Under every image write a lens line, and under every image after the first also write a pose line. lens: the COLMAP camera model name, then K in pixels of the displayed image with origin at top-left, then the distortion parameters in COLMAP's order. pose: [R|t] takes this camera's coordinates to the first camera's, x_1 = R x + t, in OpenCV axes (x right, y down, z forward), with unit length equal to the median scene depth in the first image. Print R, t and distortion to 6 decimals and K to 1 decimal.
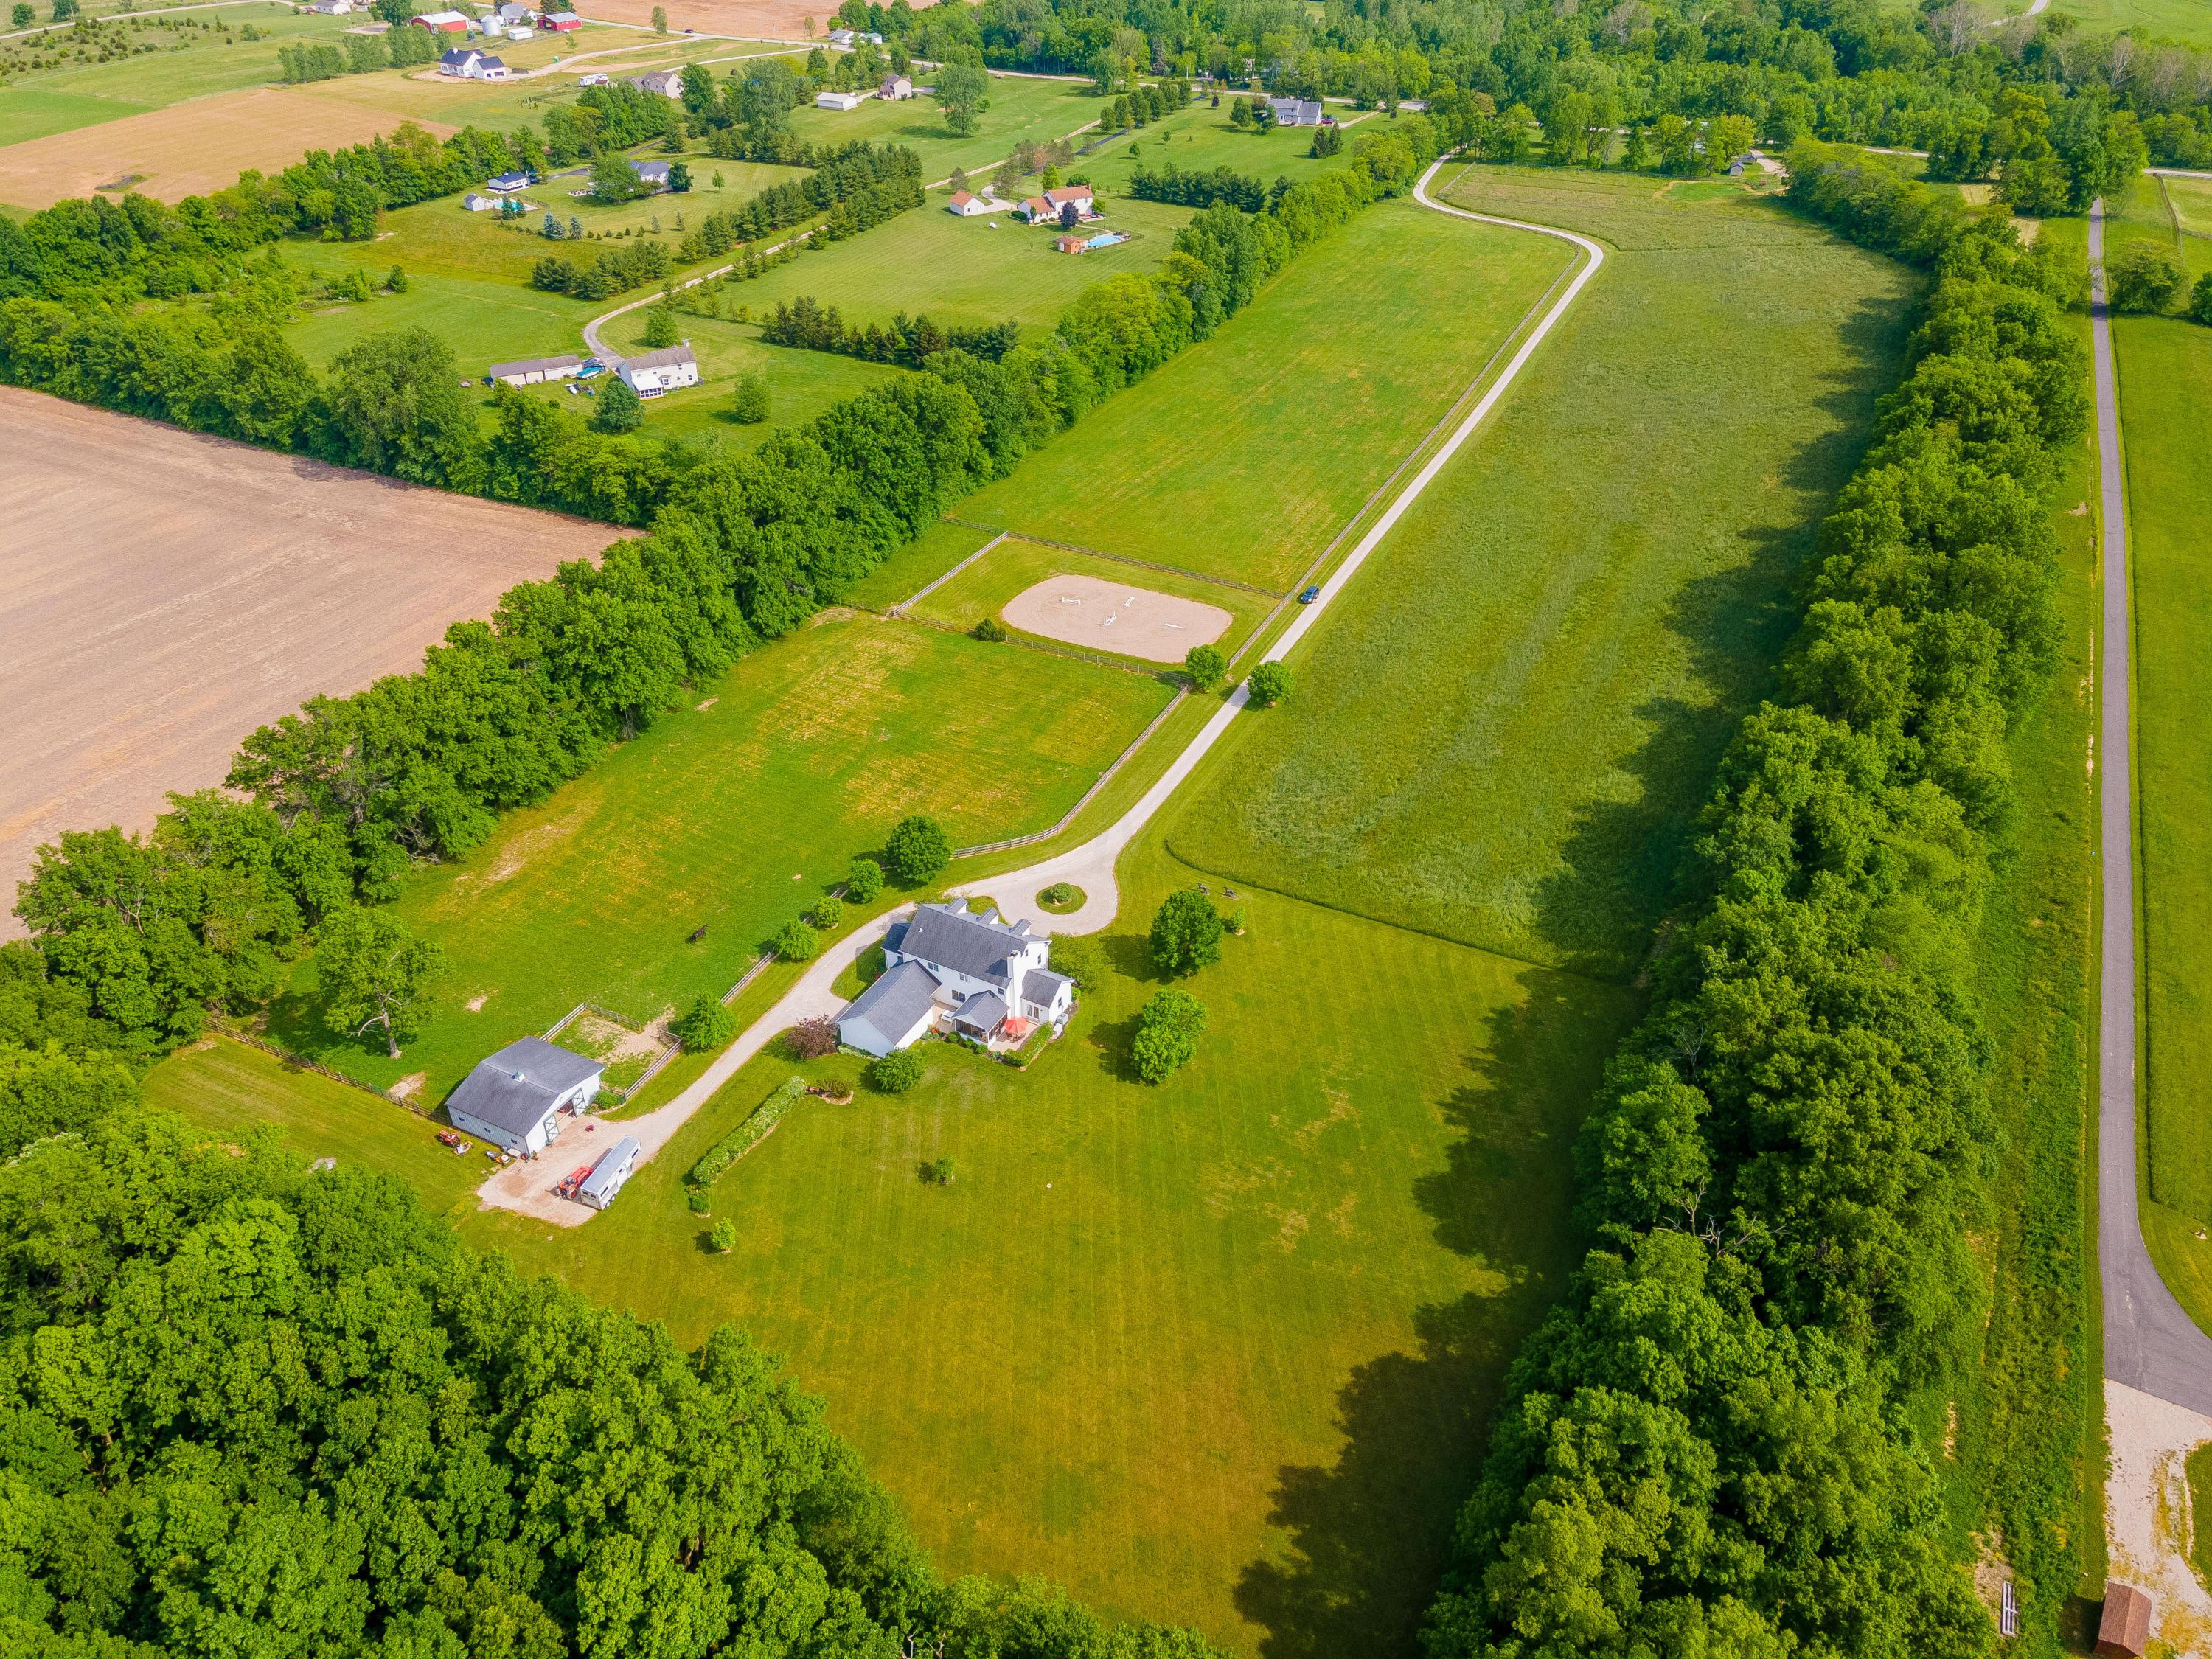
lens RADIAL K [[1591.9, 0, 1107.6], [0, 1591.9, 814.6], [0, 0, 1]] dist [0.046193, 0.007193]
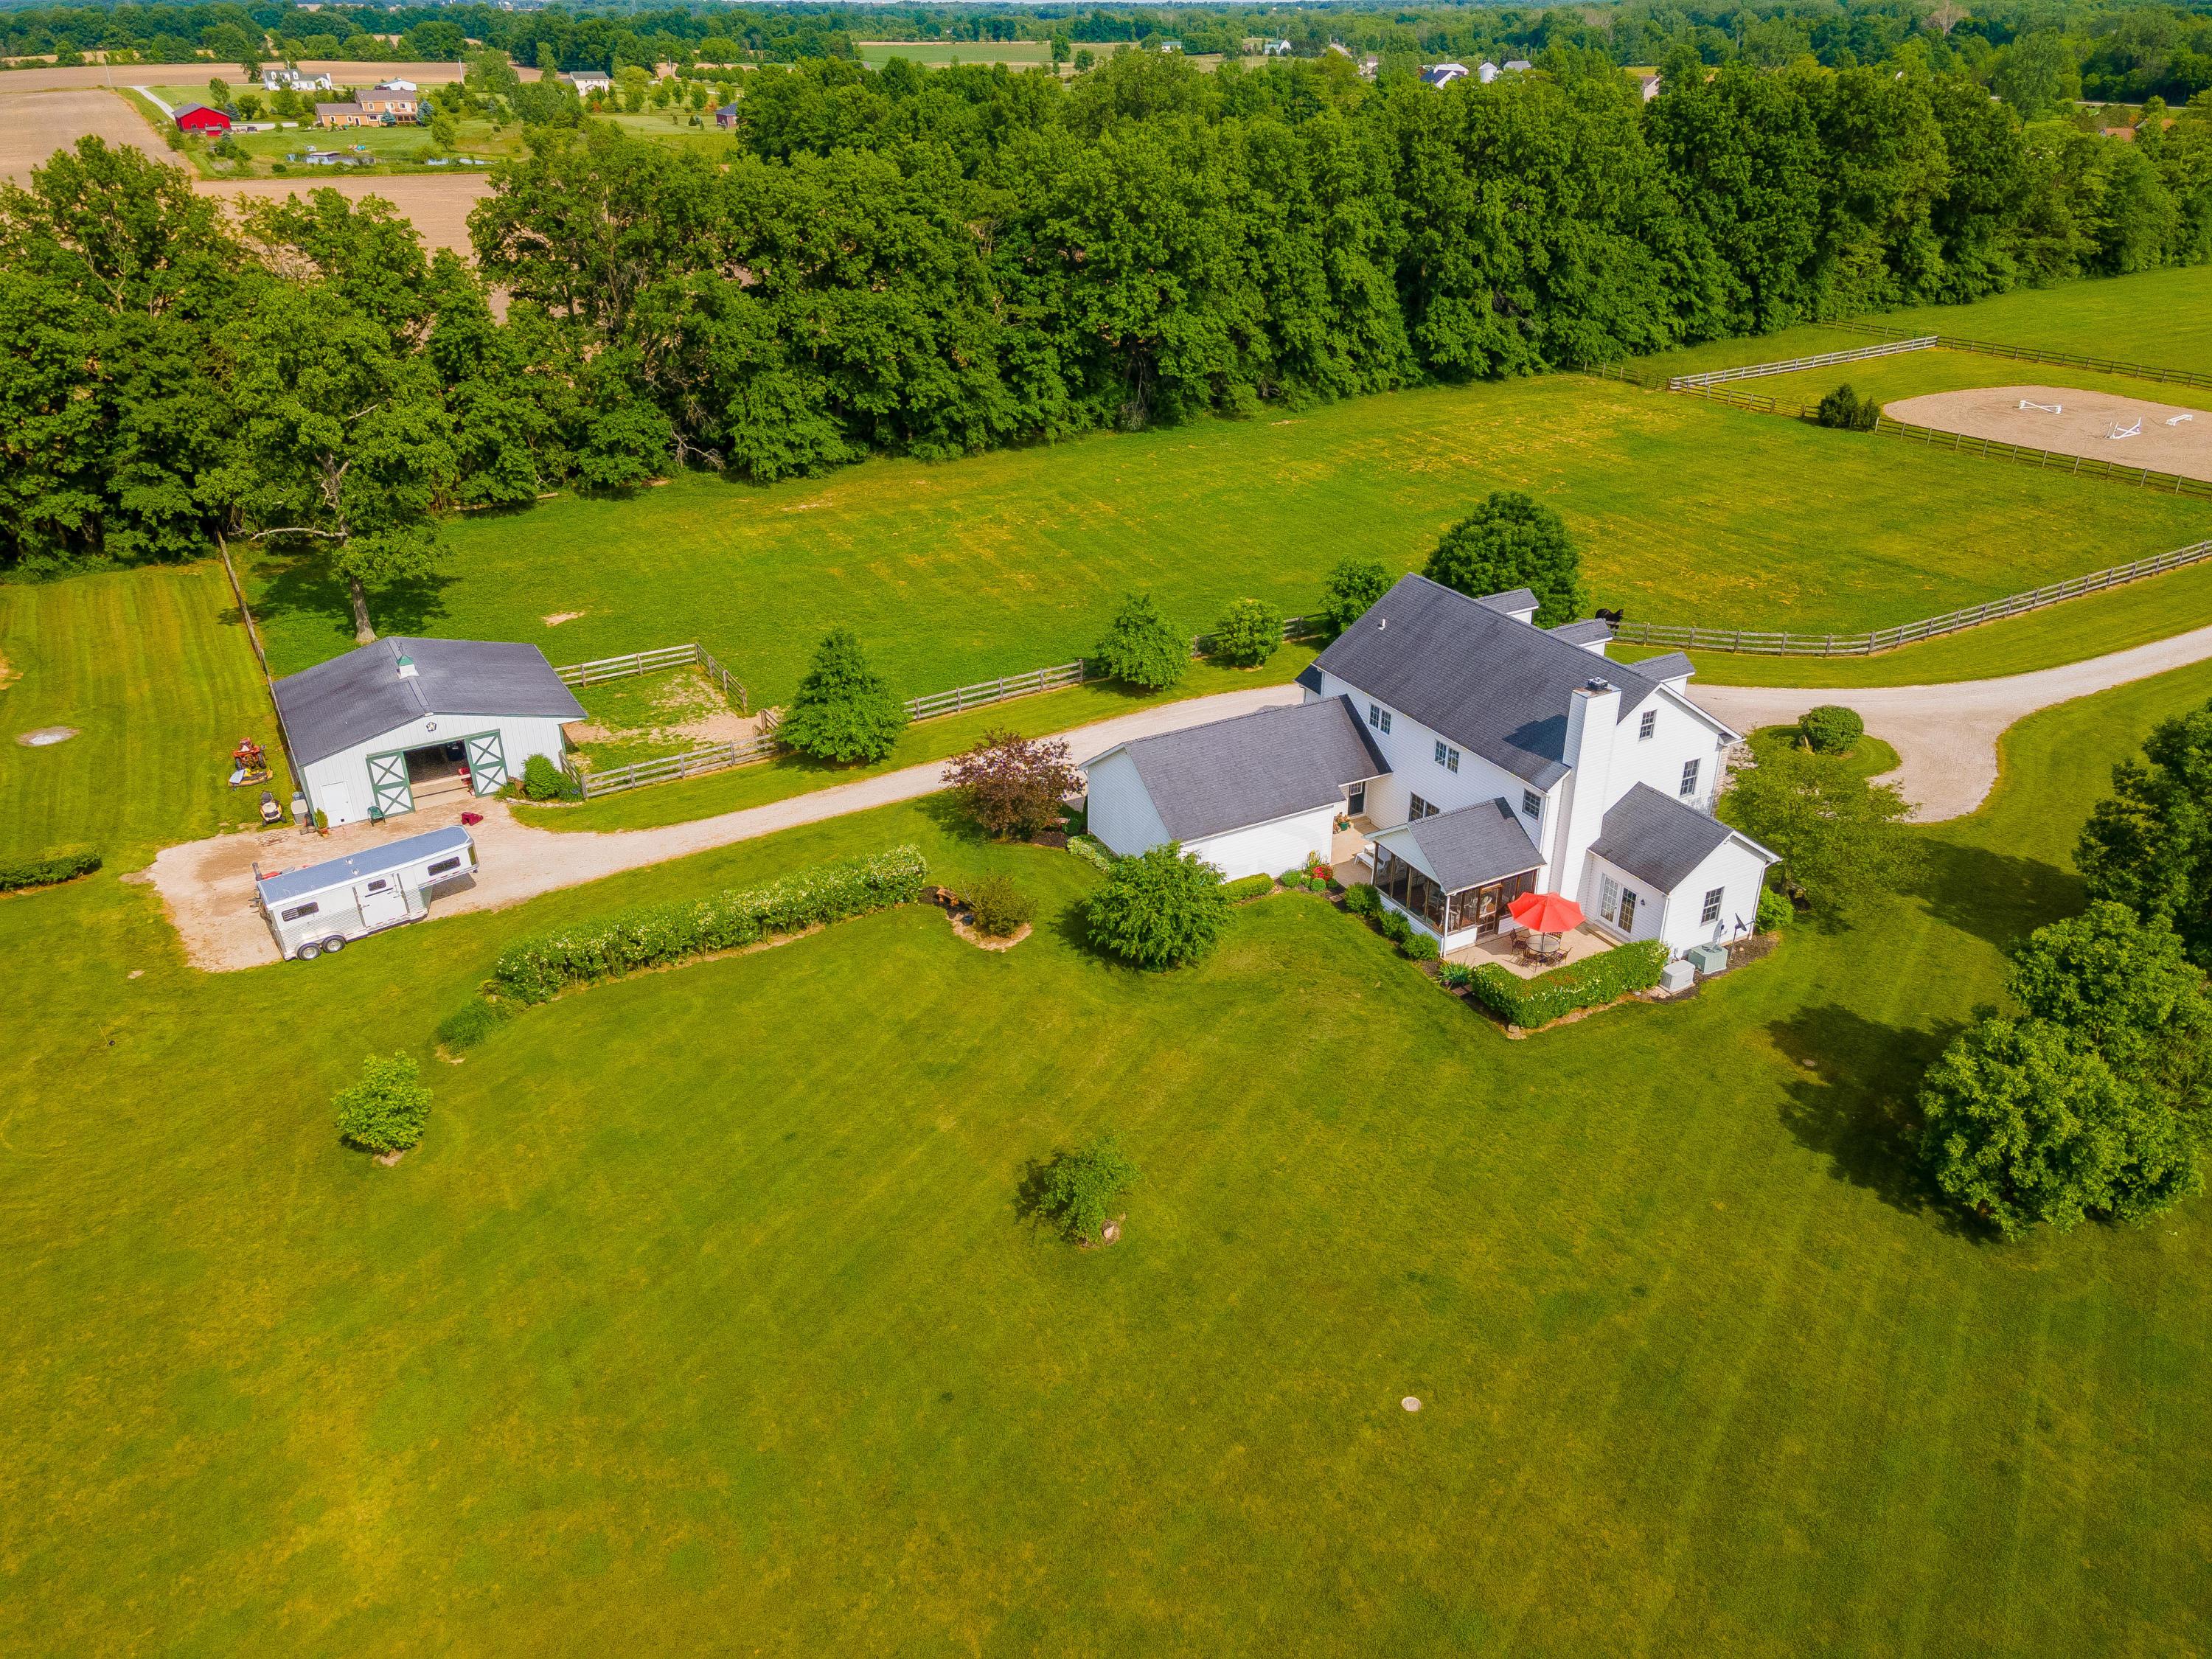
lens RADIAL K [[1591.9, 0, 1107.6], [0, 1591.9, 814.6], [0, 0, 1]] dist [0.046193, 0.007193]
pose [[0.836260, 0.247209, -0.489445, 0.020056], [-0.305208, 0.951405, -0.040938, 0.141209], [0.455540, 0.183617, 0.871073, 0.619890]]
